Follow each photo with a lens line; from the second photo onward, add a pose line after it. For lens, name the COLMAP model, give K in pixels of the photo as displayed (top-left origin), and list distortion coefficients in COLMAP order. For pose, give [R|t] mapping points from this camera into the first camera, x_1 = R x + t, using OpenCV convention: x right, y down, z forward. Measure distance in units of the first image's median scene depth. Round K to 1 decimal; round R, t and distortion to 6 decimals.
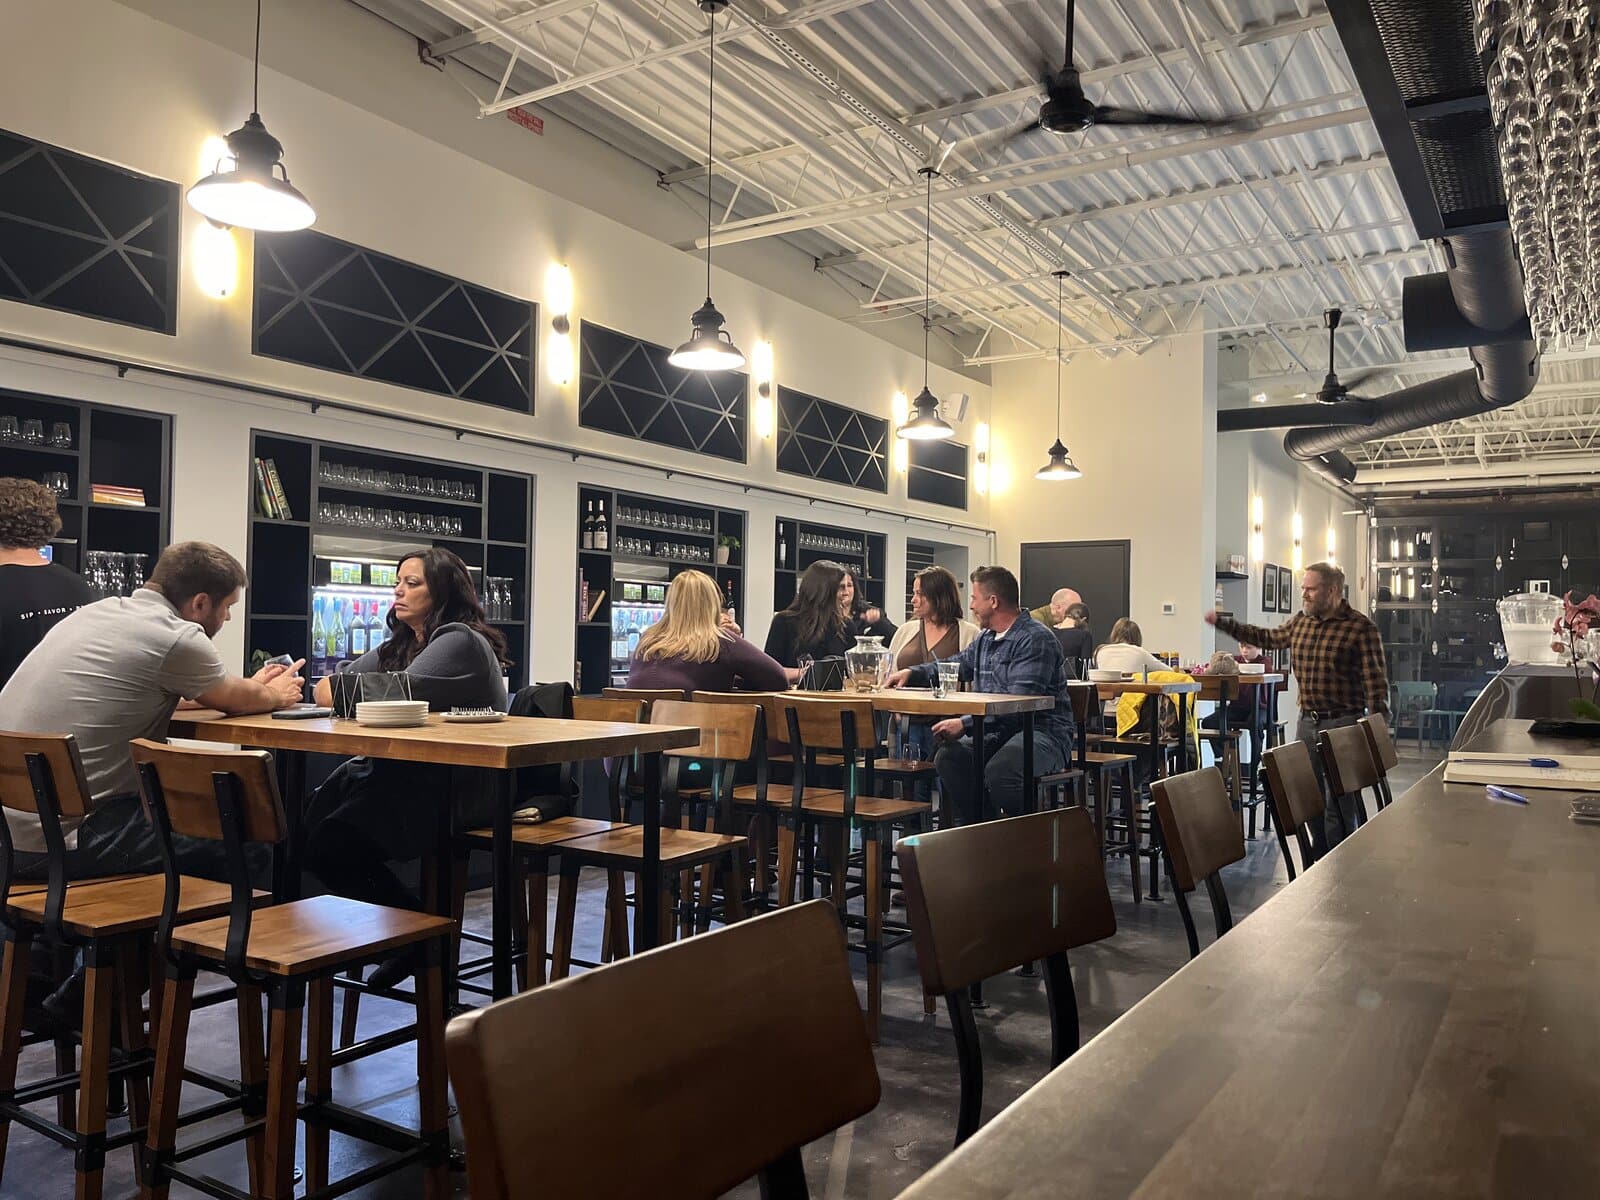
lens RADIAL K [[1205.8, 0, 799.0], [0, 1205.8, 573.3], [0, 0, 1]] dist [0.087712, -0.128282]
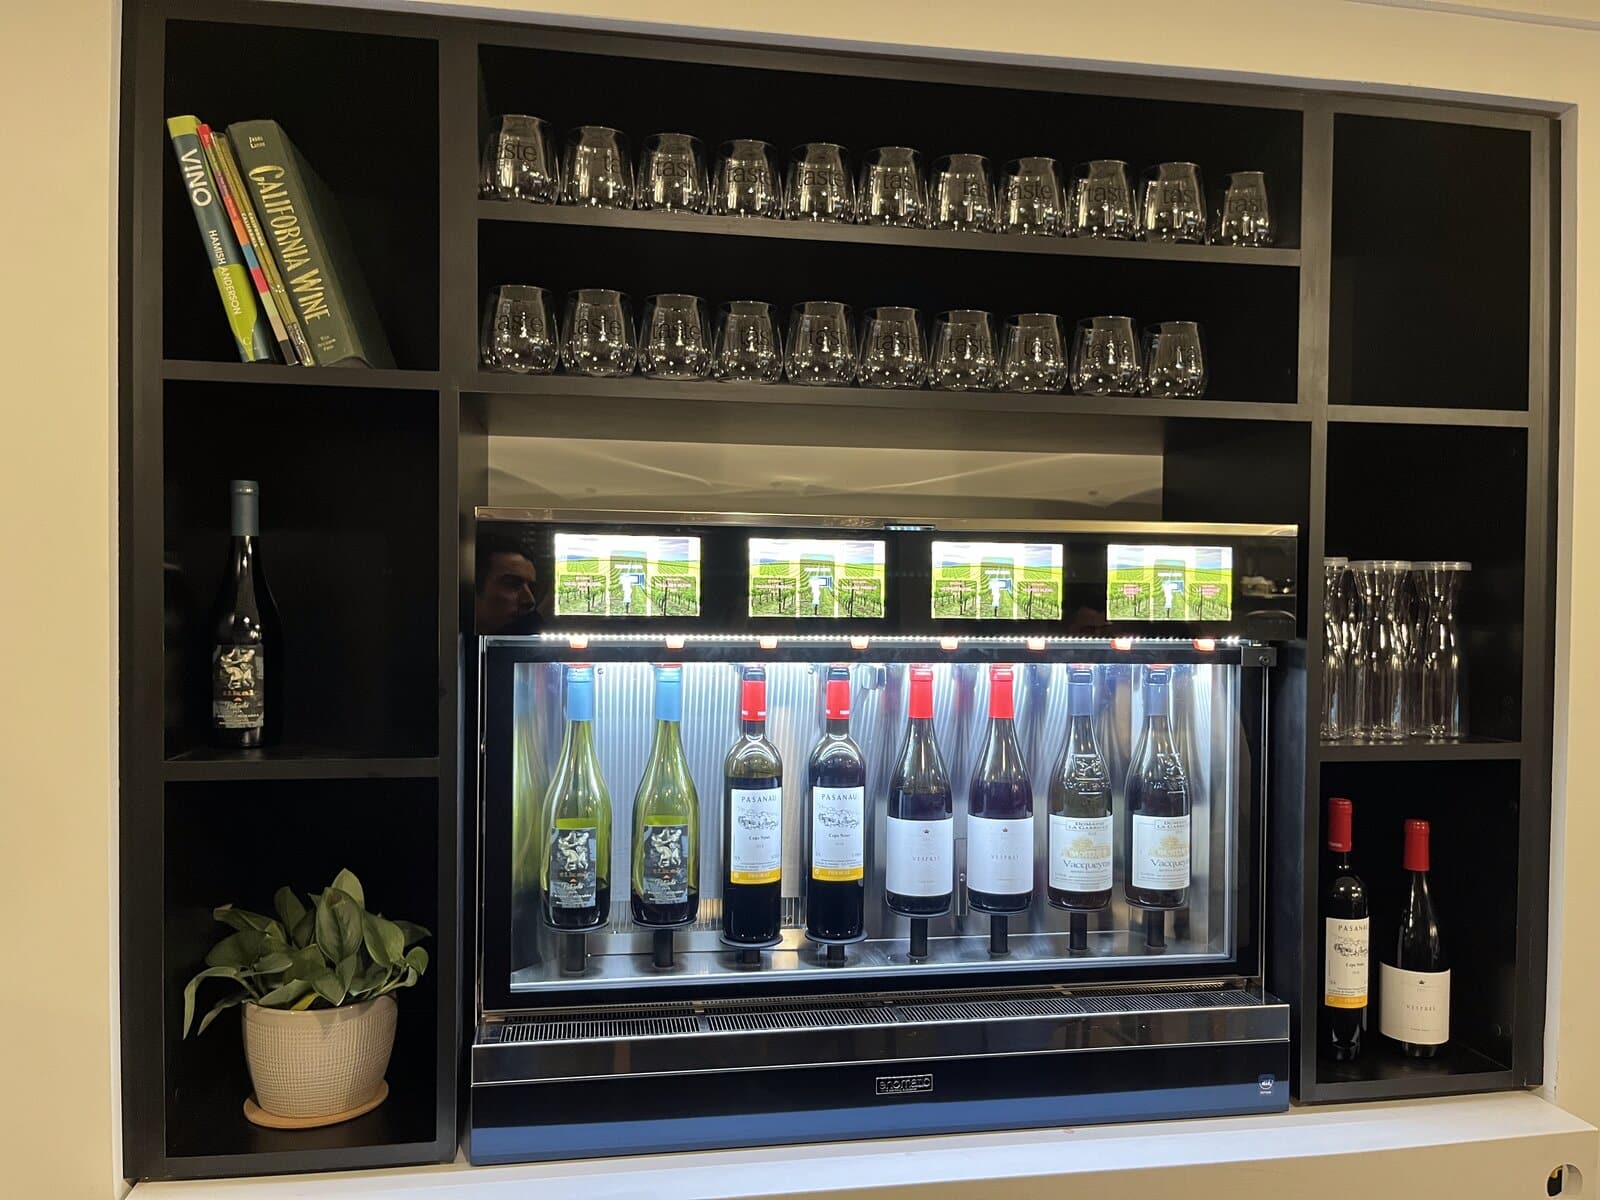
lens RADIAL K [[1205.8, 0, 799.0], [0, 1205.8, 573.3], [0, 0, 1]] dist [0.087712, -0.128282]
pose [[0.681695, 0.005355, -0.731617, -0.141138], [0.036186, 0.998503, 0.041025, -0.007958], [0.730741, -0.054441, 0.680481, 0.697420]]
